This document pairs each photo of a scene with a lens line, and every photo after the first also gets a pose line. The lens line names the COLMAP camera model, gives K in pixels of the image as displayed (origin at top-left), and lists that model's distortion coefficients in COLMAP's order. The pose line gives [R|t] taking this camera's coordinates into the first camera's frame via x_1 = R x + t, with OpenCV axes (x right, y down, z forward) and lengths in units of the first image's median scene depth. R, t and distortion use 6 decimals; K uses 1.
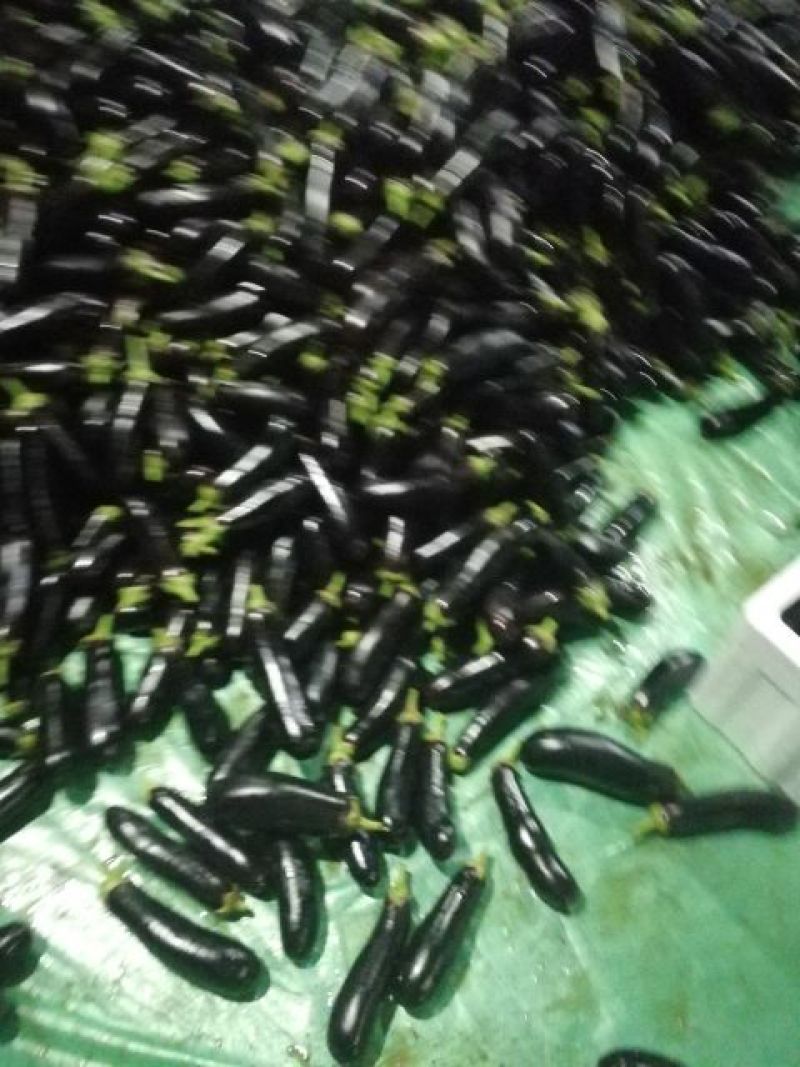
lens RADIAL K [[878.8, 0, 383.8], [0, 878.8, 519.1], [0, 0, 1]] dist [0.036558, -0.045462]
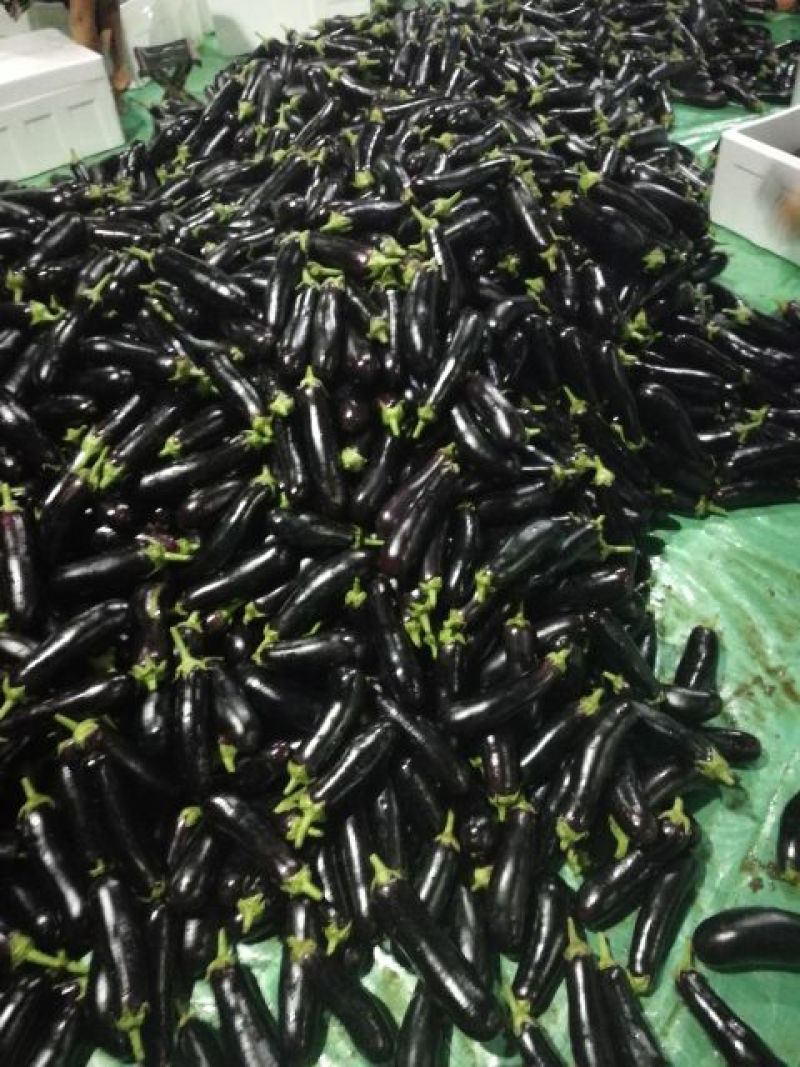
lens RADIAL K [[878.8, 0, 383.8], [0, 878.8, 519.1], [0, 0, 1]] dist [0.036558, -0.045462]
pose [[0.958890, -0.267125, 0.095781, -0.129648], [0.275813, 0.956690, -0.093114, -0.177950], [-0.066760, 0.115704, 0.991038, 0.022157]]
